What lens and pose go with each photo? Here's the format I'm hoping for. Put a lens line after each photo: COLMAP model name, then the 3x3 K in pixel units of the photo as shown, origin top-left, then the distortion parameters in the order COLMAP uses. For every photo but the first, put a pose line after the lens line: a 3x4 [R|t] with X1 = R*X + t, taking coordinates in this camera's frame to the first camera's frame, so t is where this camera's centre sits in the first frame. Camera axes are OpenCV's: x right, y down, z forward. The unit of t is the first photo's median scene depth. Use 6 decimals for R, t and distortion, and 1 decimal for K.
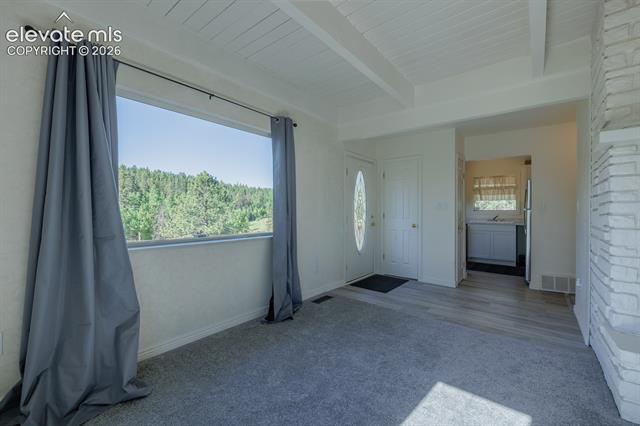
lens RADIAL K [[268.5, 0, 320.7], [0, 268.5, 212.9], [0, 0, 1]] dist [0.000099, 0.000002]
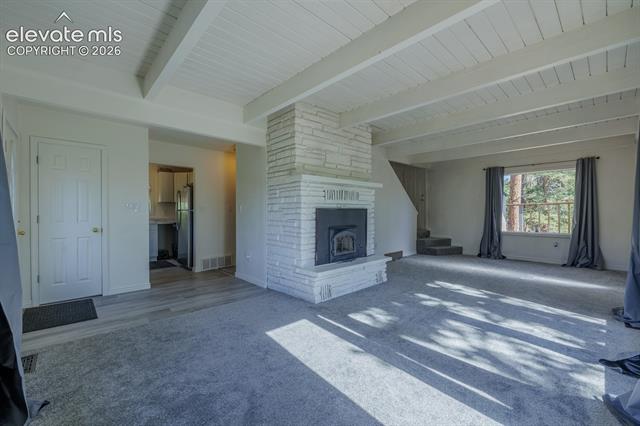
lens RADIAL K [[268.5, 0, 320.7], [0, 268.5, 212.9], [0, 0, 1]] dist [0.000099, 0.000002]
pose [[0.129096, -0.006038, 0.991614, -0.382467], [0.006702, 0.999964, 0.005216, -0.003588], [-0.991609, 0.005973, 0.129132, 0.228267]]
